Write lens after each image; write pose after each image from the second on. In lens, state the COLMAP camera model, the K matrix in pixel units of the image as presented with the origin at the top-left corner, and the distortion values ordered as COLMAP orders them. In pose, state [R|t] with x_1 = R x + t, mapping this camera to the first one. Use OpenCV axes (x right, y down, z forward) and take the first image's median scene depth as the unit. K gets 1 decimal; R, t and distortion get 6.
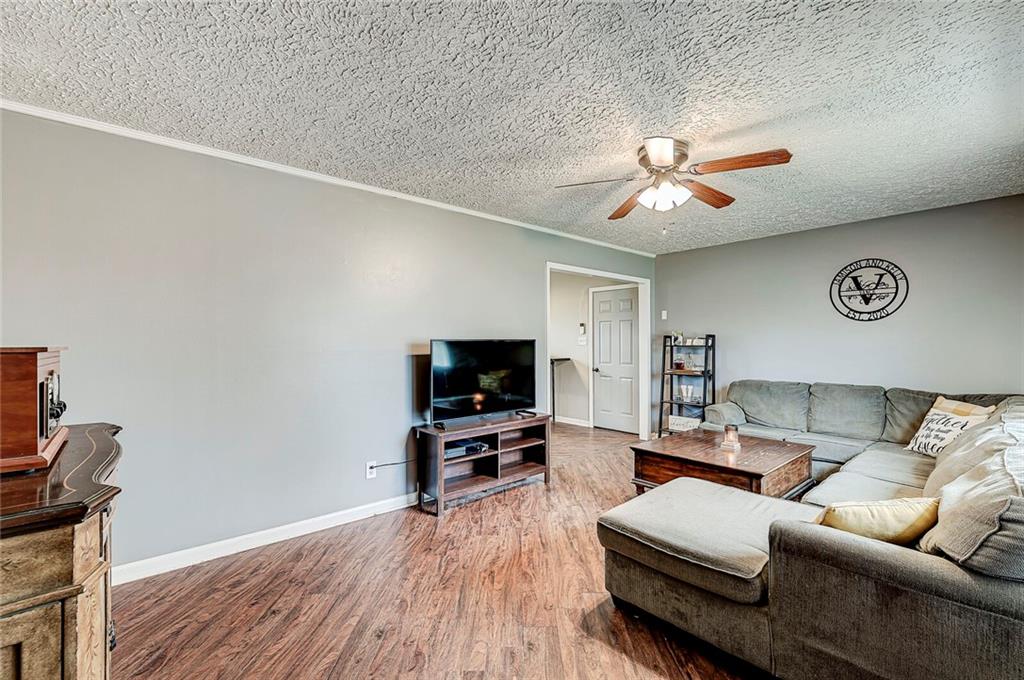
lens RADIAL K [[443.7, 0, 513.7], [0, 443.7, 341.4], [0, 0, 1]] dist [0.000701, 0.000083]
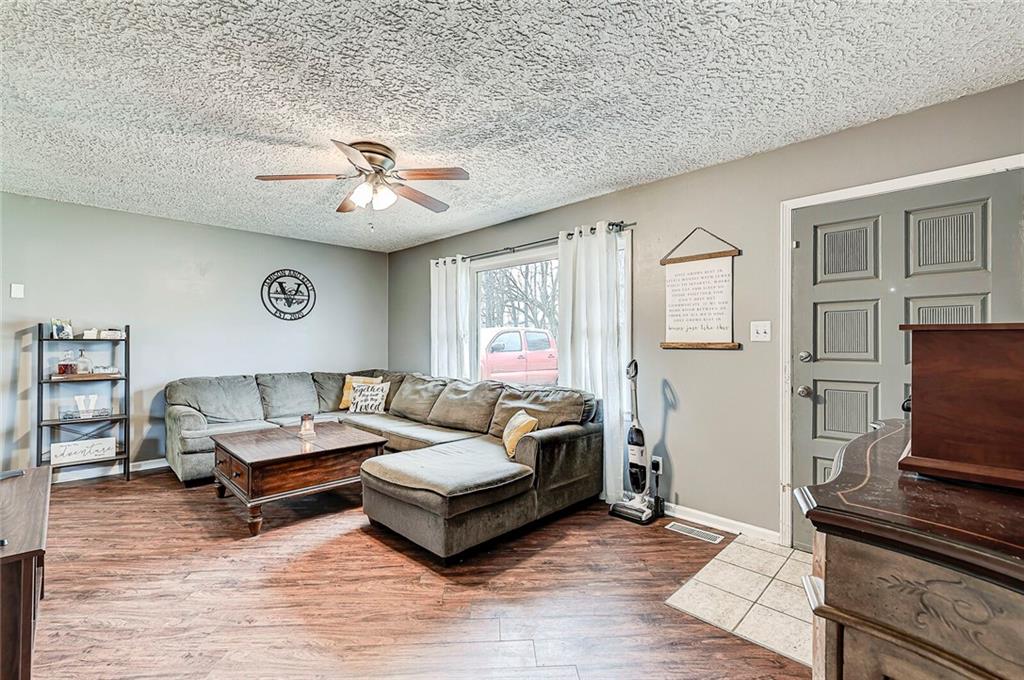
lens RADIAL K [[443.7, 0, 513.7], [0, 443.7, 341.4], [0, 0, 1]] dist [0.000701, 0.000083]
pose [[-0.061809, 0.004692, 0.998077, -0.479487], [-0.010344, 0.999932, -0.005342, 0.012854], [-0.998034, -0.010654, -0.061756, 0.475019]]
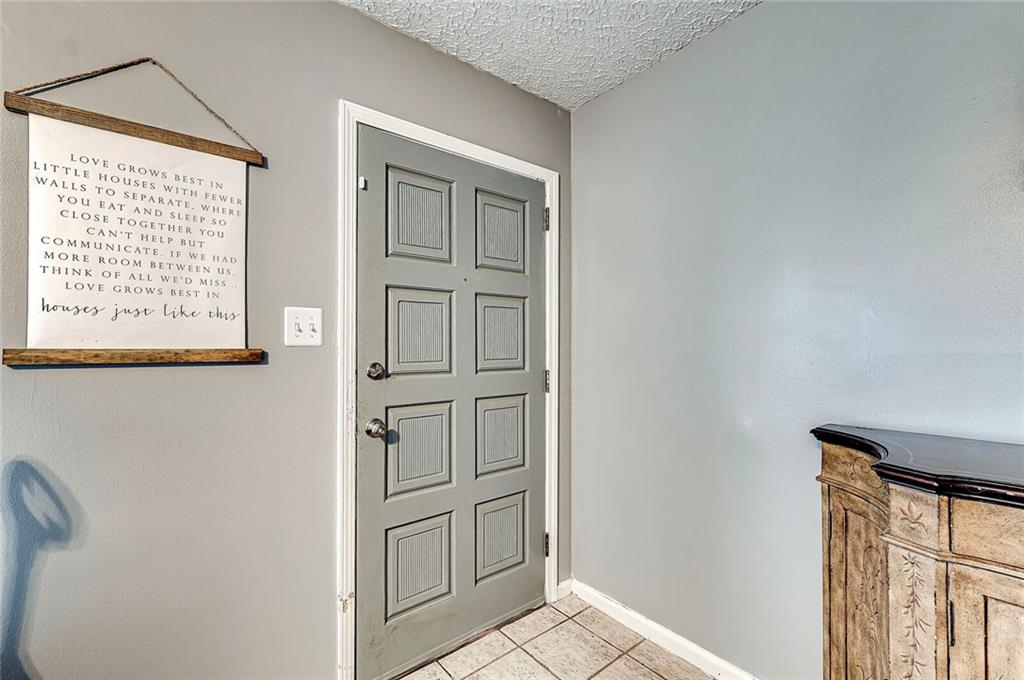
lens RADIAL K [[443.7, 0, 513.7], [0, 443.7, 341.4], [0, 0, 1]] dist [0.000701, 0.000083]
pose [[-0.998696, 0.001281, 0.051028, -0.008131], [0.000393, 0.999848, -0.017408, 0.007998], [-0.051043, -0.017365, -0.998545, 0.401938]]
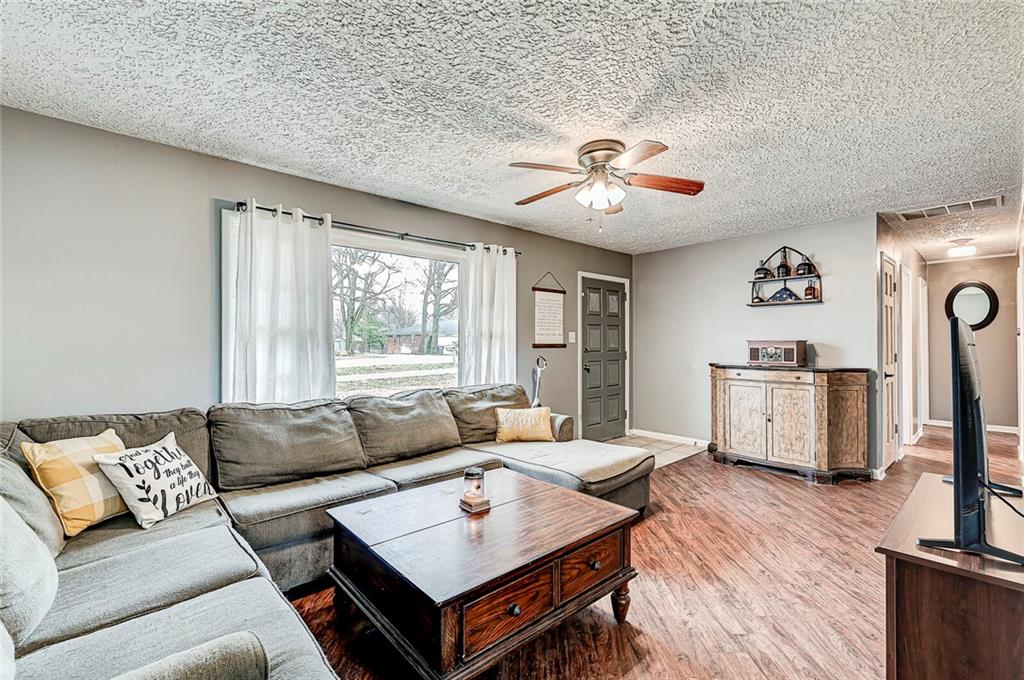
lens RADIAL K [[443.7, 0, 513.7], [0, 443.7, 341.4], [0, 0, 1]] dist [0.000701, 0.000083]
pose [[-0.999952, 0.000691, -0.009814, 0.360457], [0.000779, 0.999959, -0.008990, 0.012053], [0.009808, -0.008997, -0.999911, 1.323261]]
